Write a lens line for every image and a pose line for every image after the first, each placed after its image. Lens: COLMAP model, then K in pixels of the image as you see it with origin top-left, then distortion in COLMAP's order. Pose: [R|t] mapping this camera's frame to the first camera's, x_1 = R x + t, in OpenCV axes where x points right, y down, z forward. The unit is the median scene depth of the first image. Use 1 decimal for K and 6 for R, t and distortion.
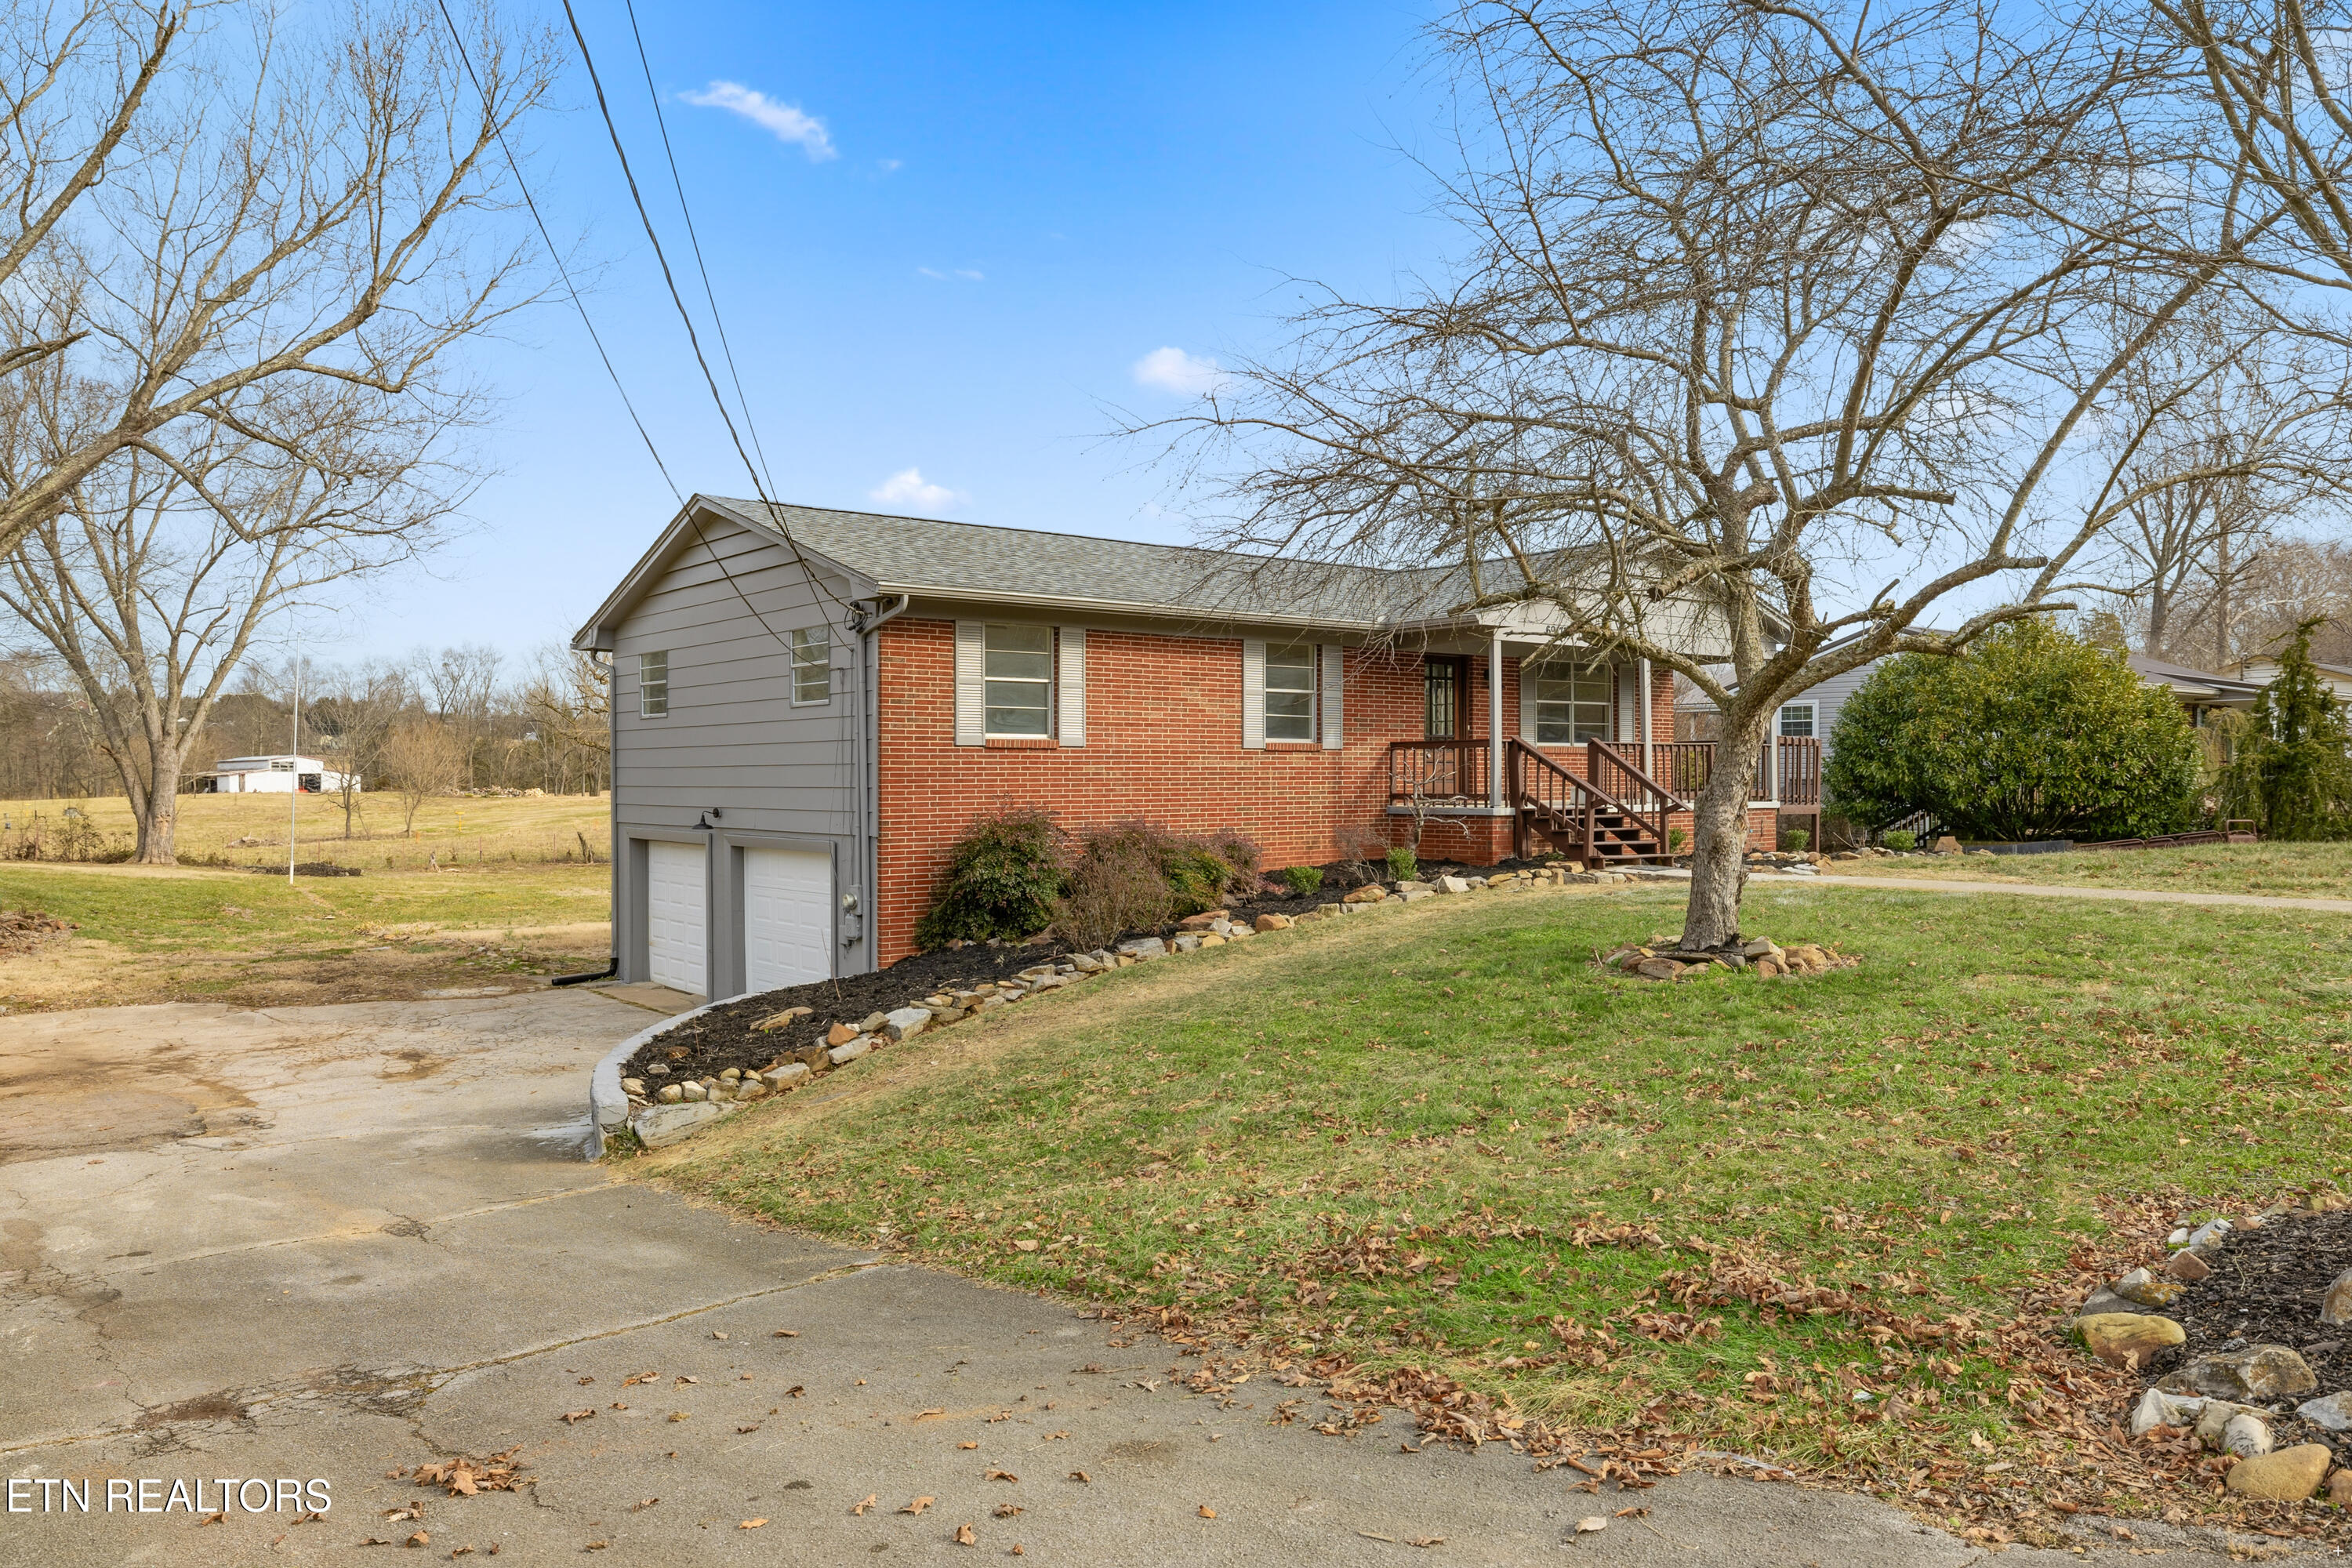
lens RADIAL K [[1645.0, 0, 1171.7], [0, 1645.0, 785.8], [0, 0, 1]] dist [0.000311, 0.000756]
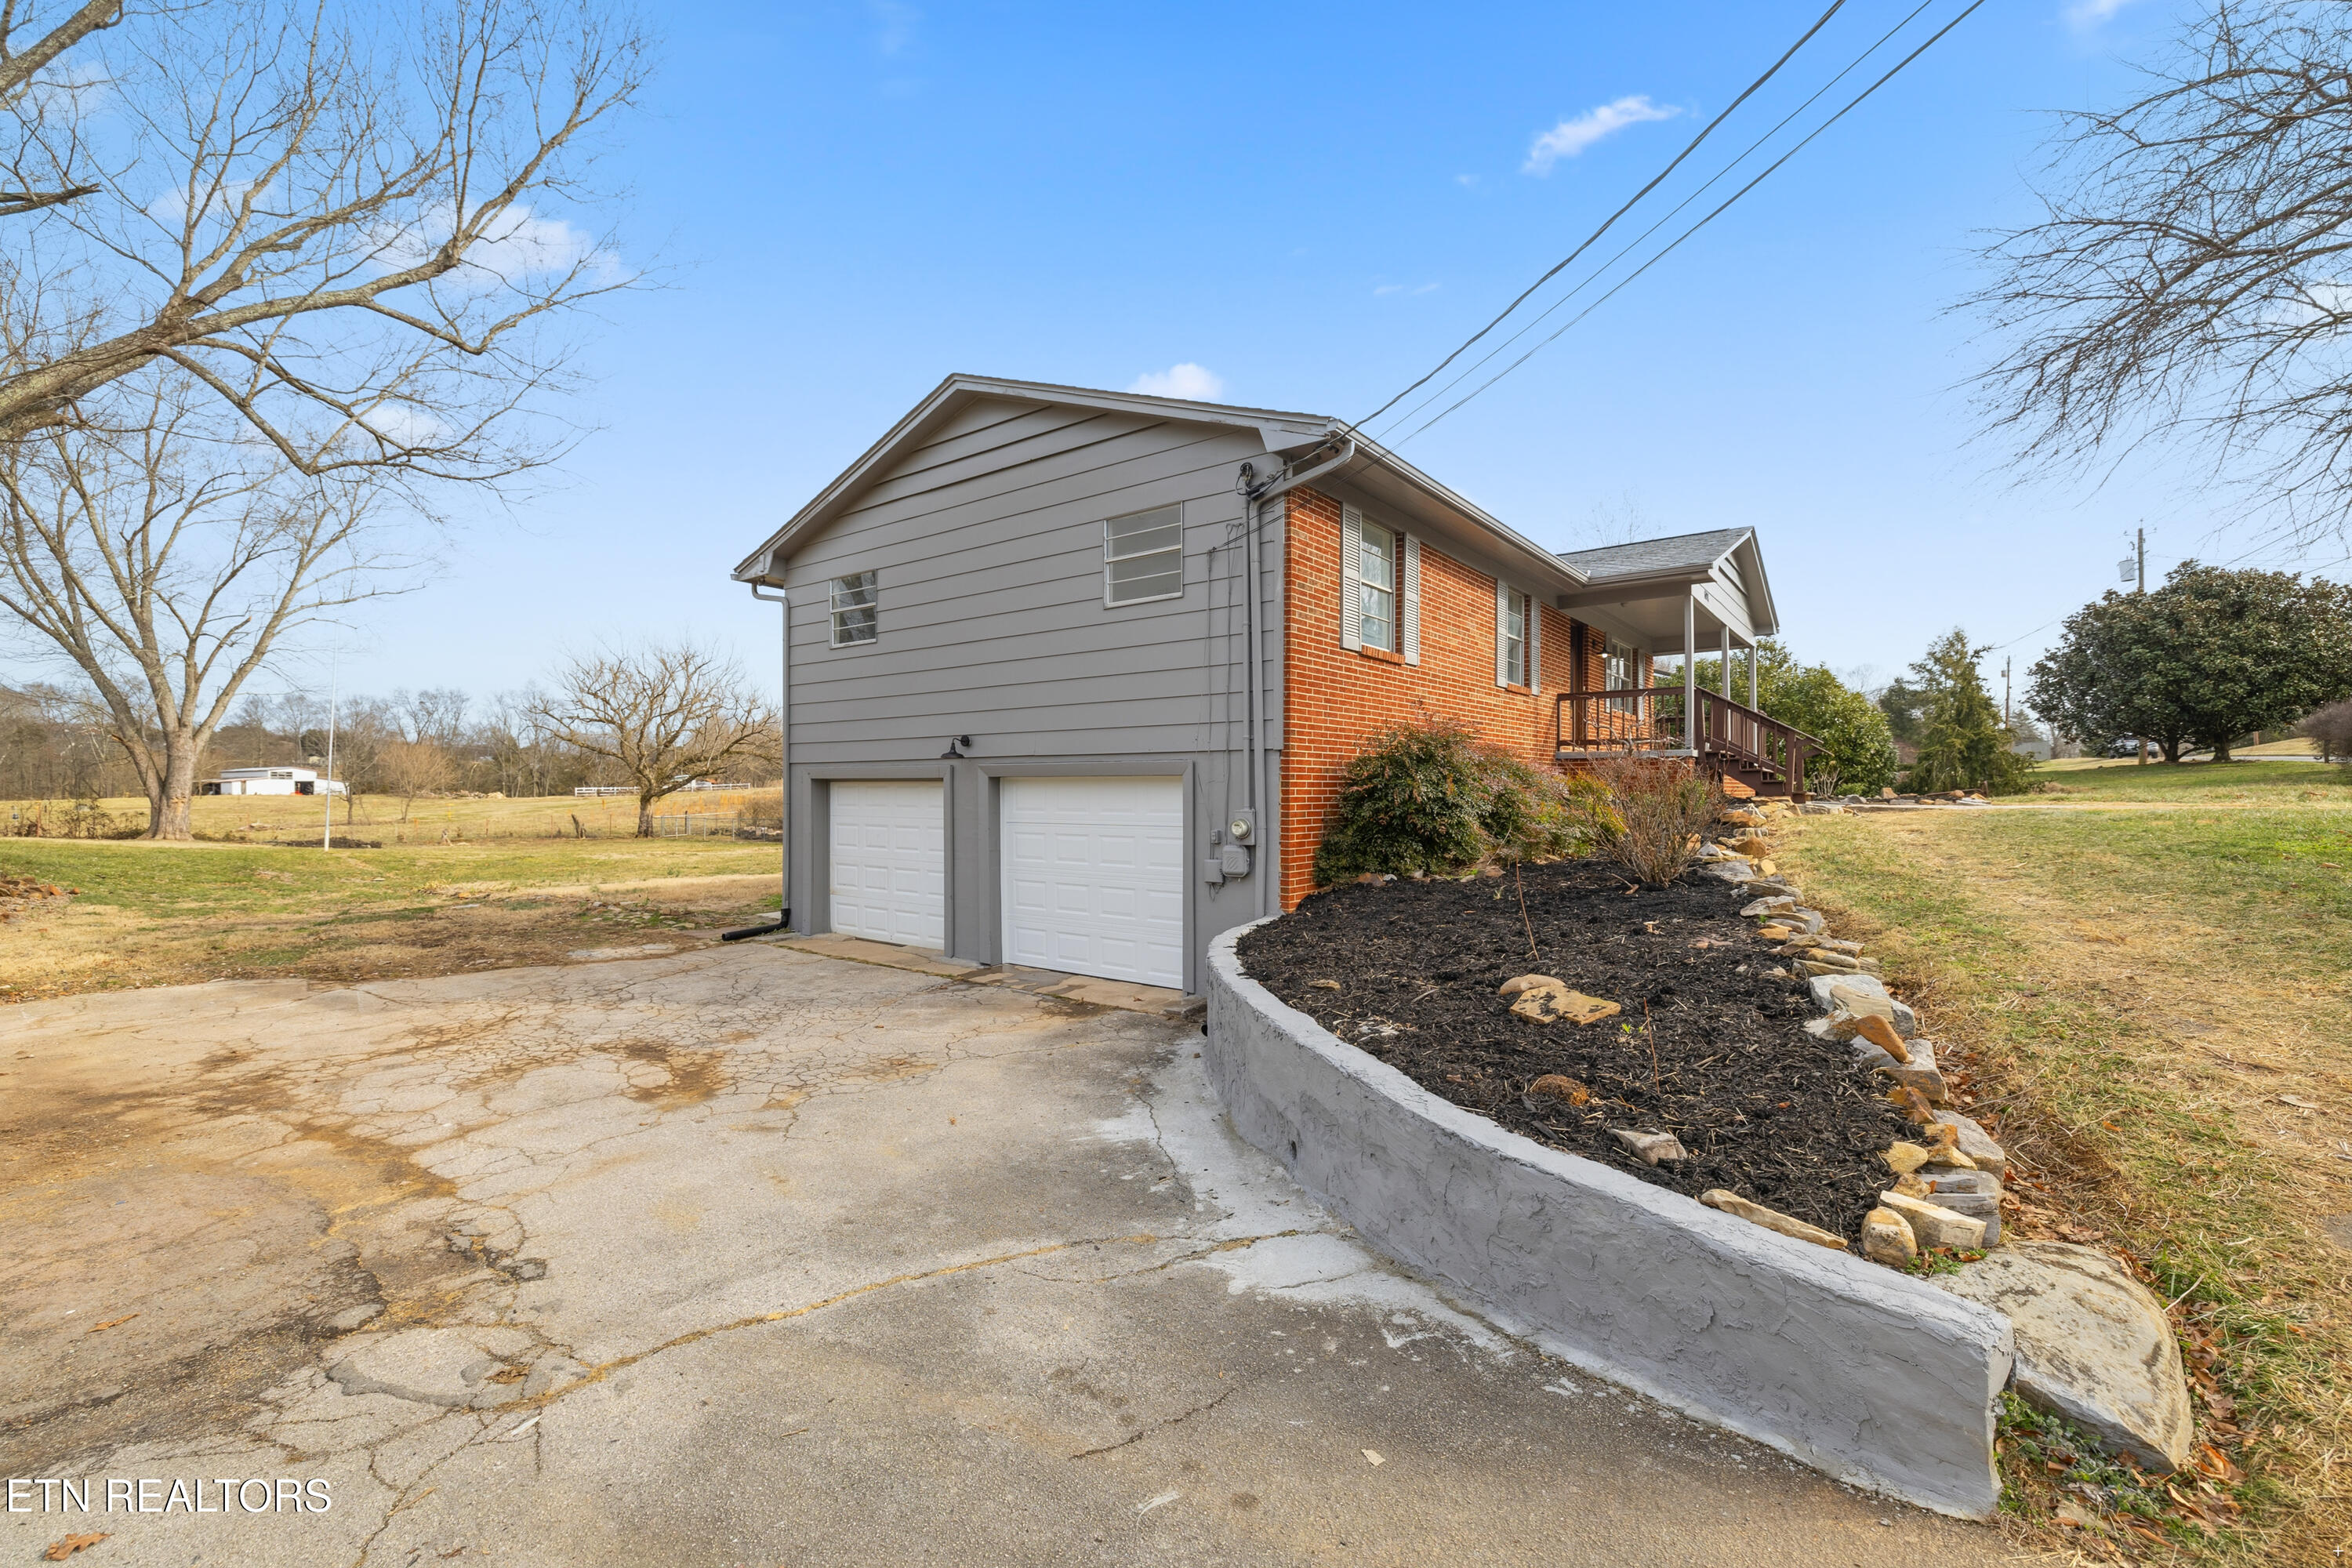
lens RADIAL K [[986.8, 0, 1177.9], [0, 986.8, 788.9], [0, 0, 1]] dist [-0.000476, 0.000091]
pose [[0.969593, 0.003214, 0.244704, -0.120737], [-0.001139, 0.999962, -0.008619, 0.019084], [-0.244722, 0.008079, 0.969560, 0.186239]]
